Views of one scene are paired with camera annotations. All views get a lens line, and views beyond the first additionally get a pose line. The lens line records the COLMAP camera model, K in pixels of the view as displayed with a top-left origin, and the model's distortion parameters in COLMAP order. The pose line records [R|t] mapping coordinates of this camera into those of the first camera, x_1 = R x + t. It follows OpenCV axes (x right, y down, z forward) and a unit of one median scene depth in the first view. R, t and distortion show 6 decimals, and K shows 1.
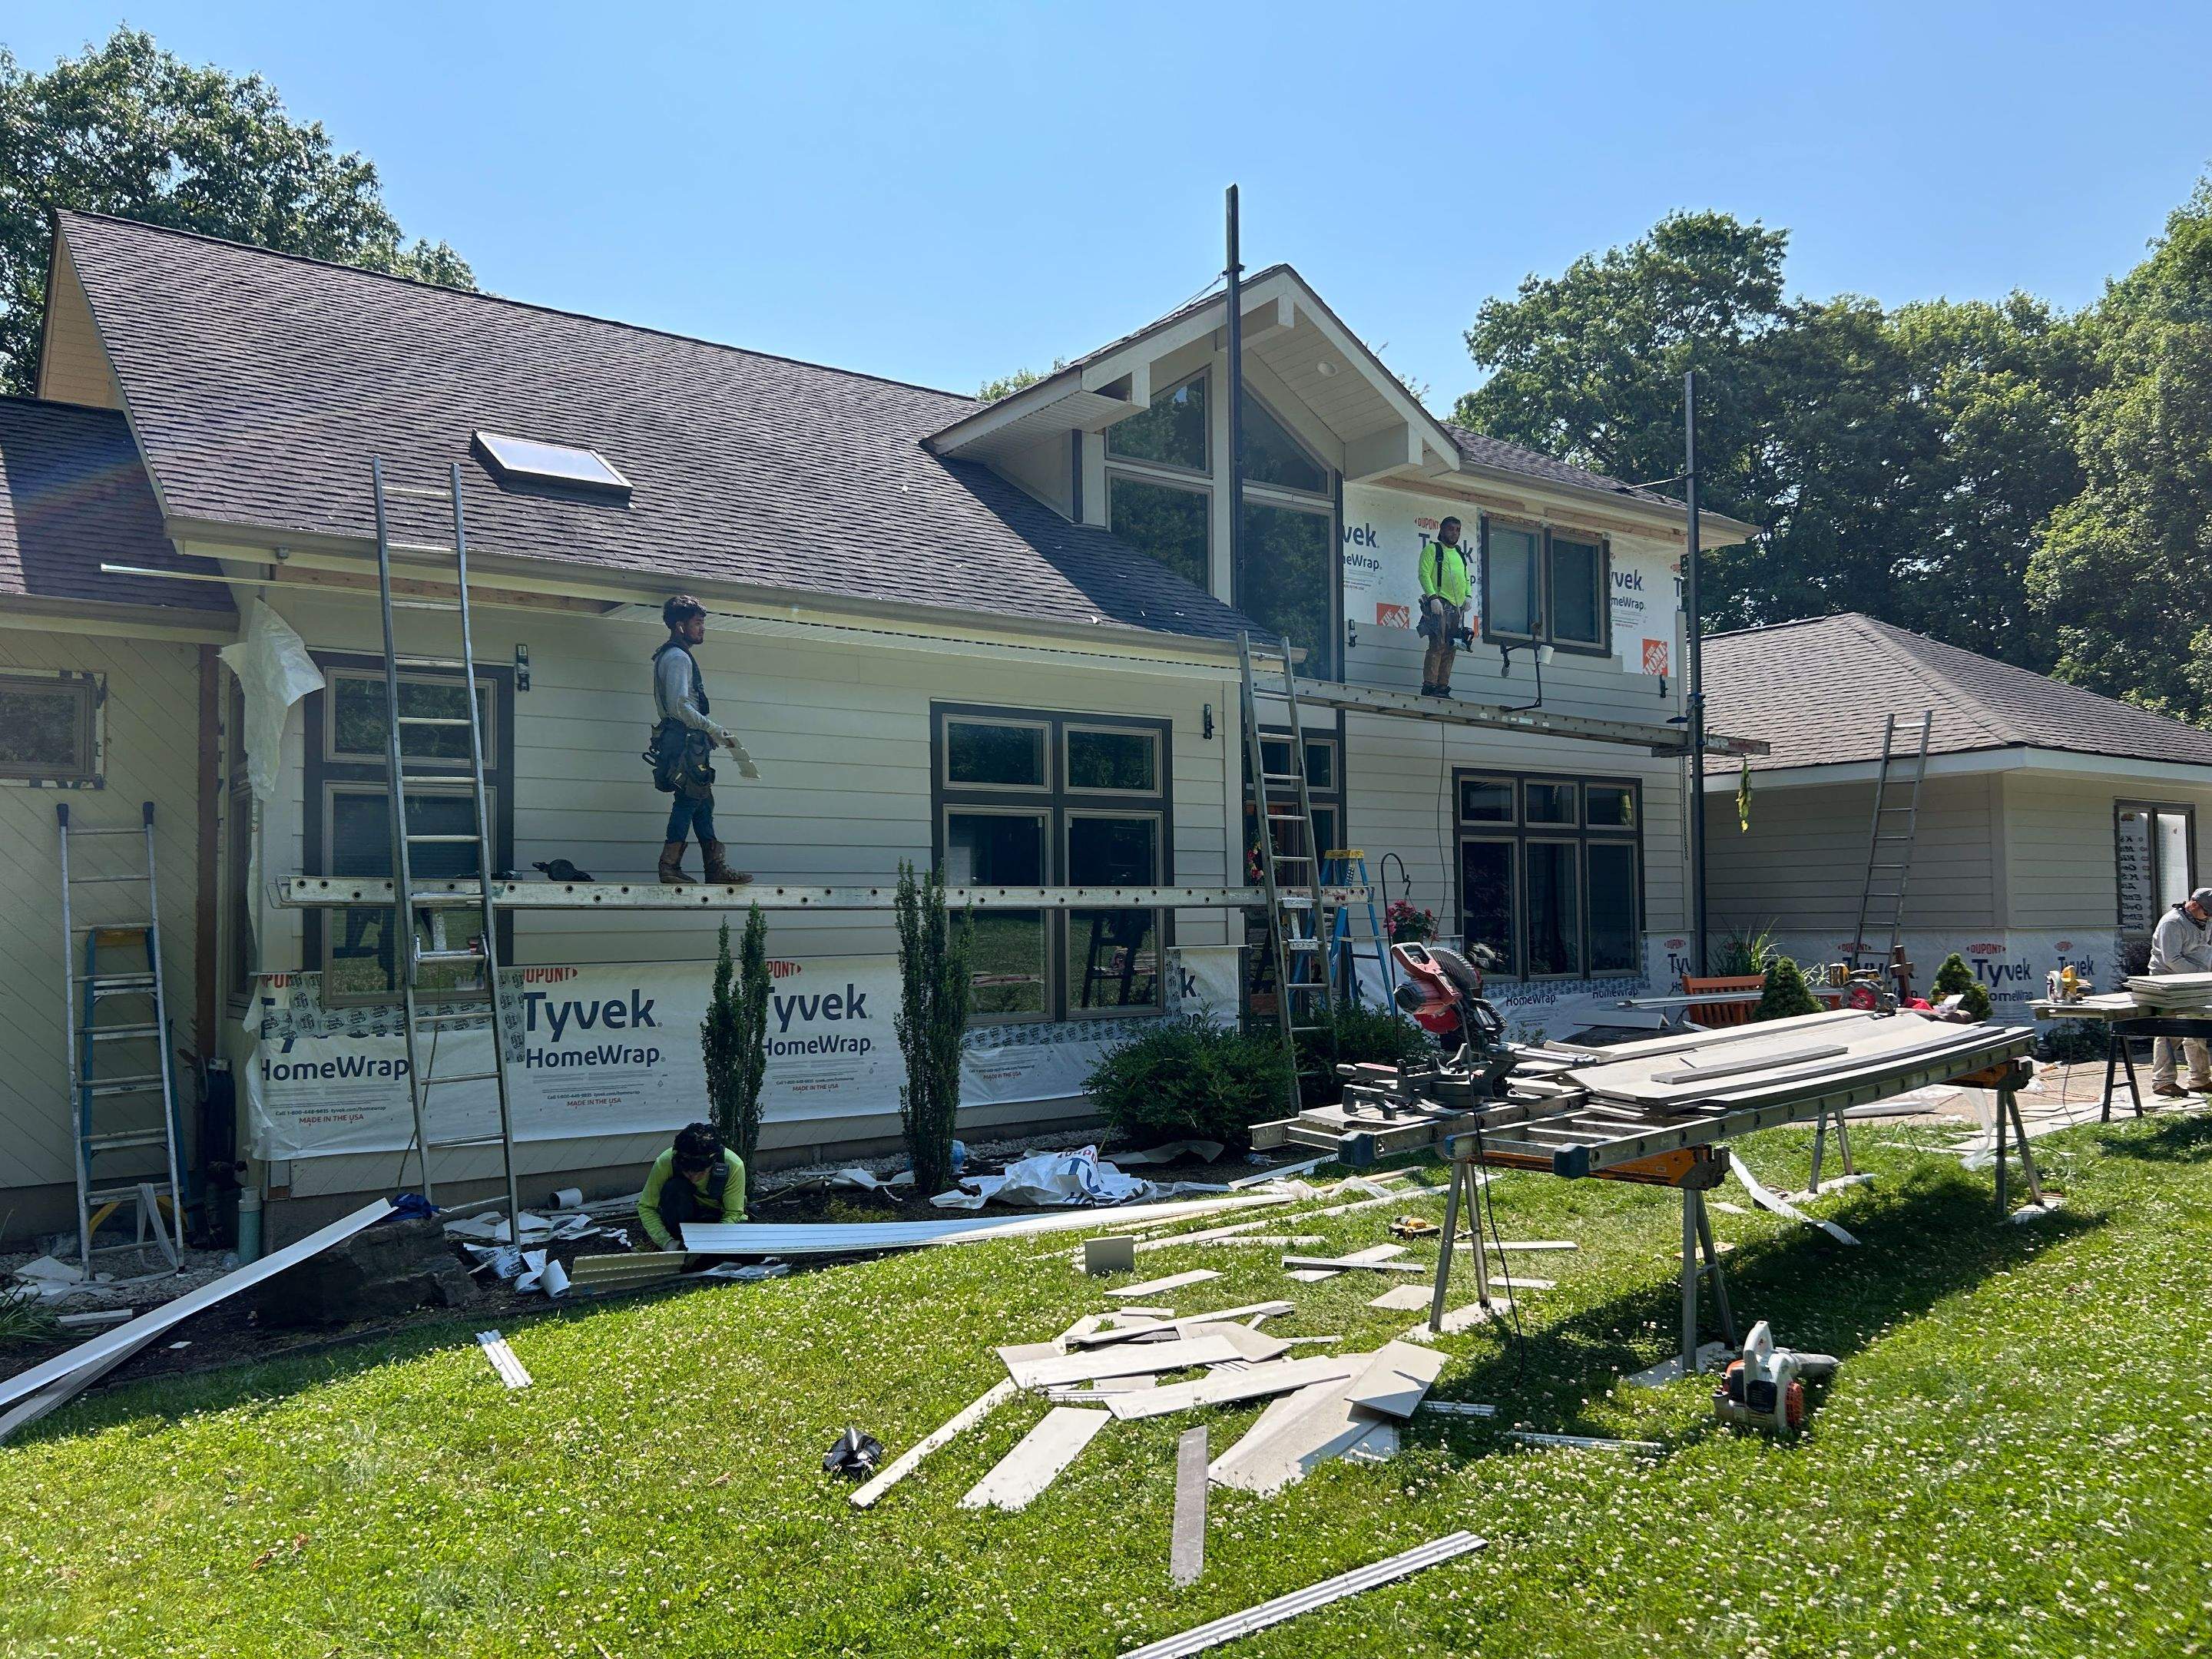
lens RADIAL K [[1693.3, 0, 1107.9], [0, 1693.3, 841.1], [0, 0, 1]] dist [0.037621, -0.007859]
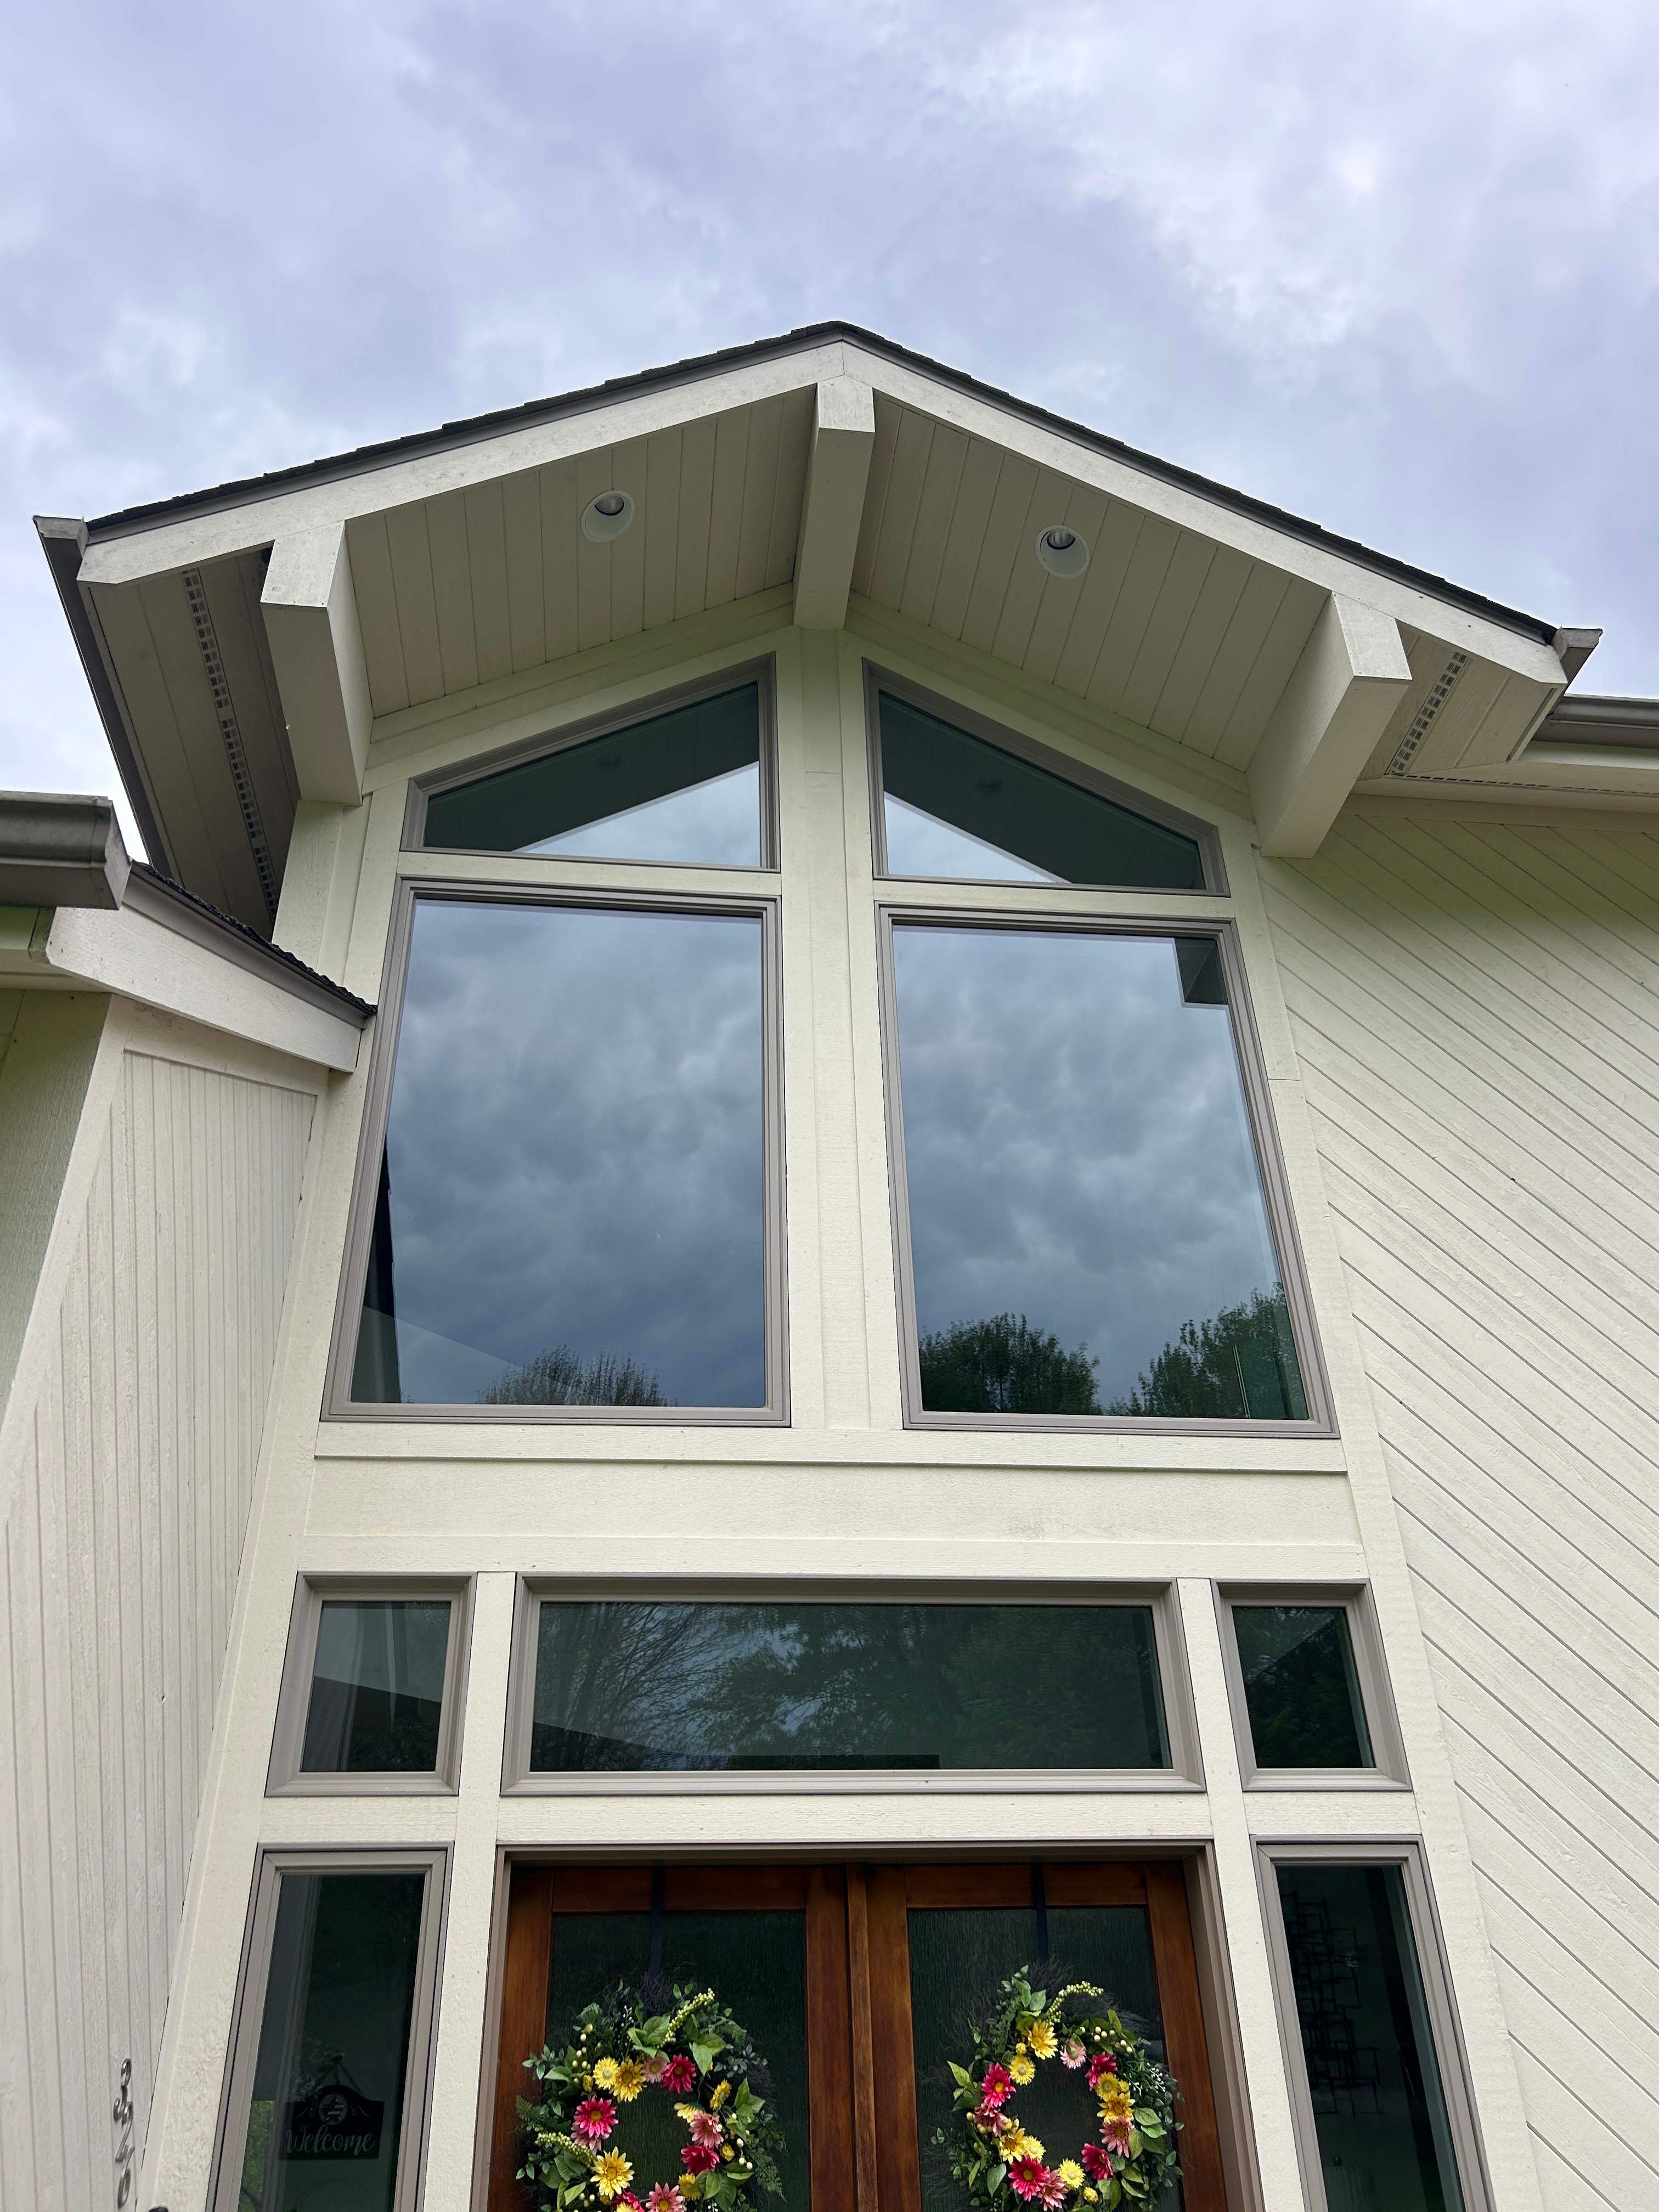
lens RADIAL K [[1657.9, 0, 826.0], [0, 1657.9, 1099.1], [0, 0, 1]] dist [0.054893, -0.075342]
pose [[0.868105, -0.279952, -0.409903, 0.175165], [0.038870, 0.861587, -0.506119, 0.005636], [0.494856, 0.423431, 0.758830, 0.655944]]
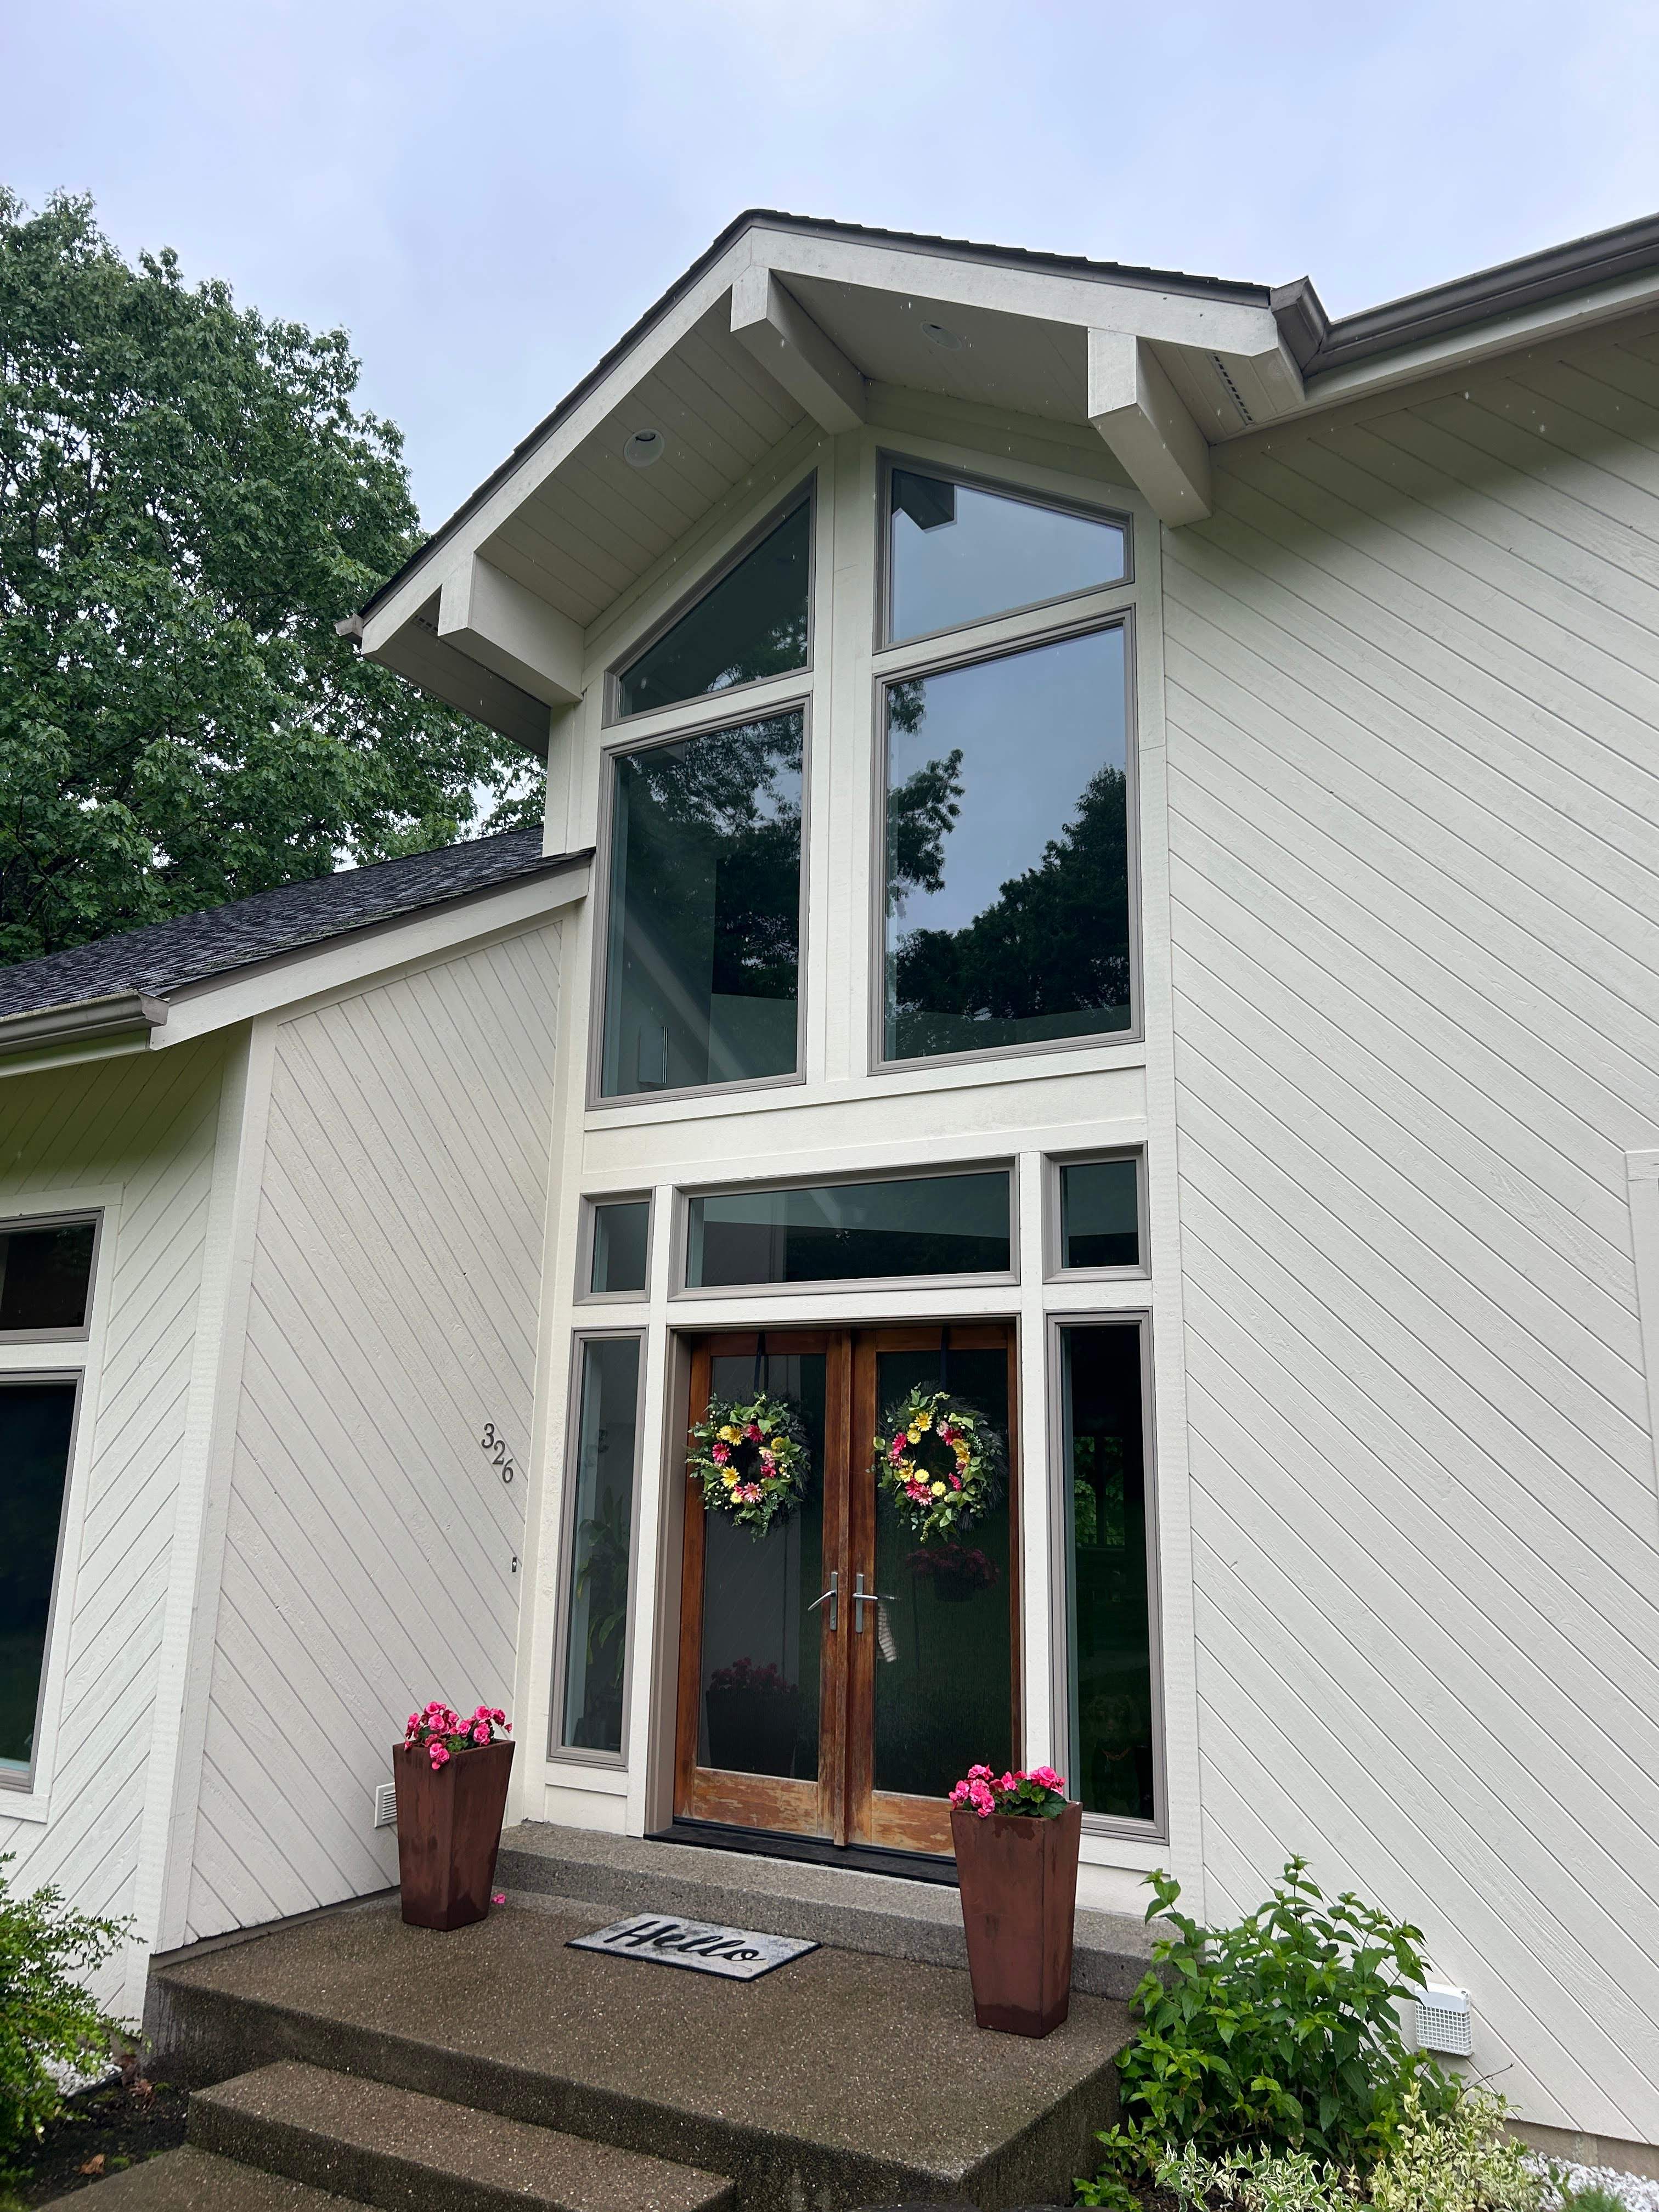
lens RADIAL K [[1647.7, 0, 835.5], [0, 1647.7, 1097.0], [0, 0, 1]] dist [0.036443, -0.048941]
pose [[0.382787, -0.192470, -0.903565, 0.414260], [0.014511, 0.979189, -0.202431, 0.005427], [0.923723, 0.064376, 0.377614, 0.720031]]
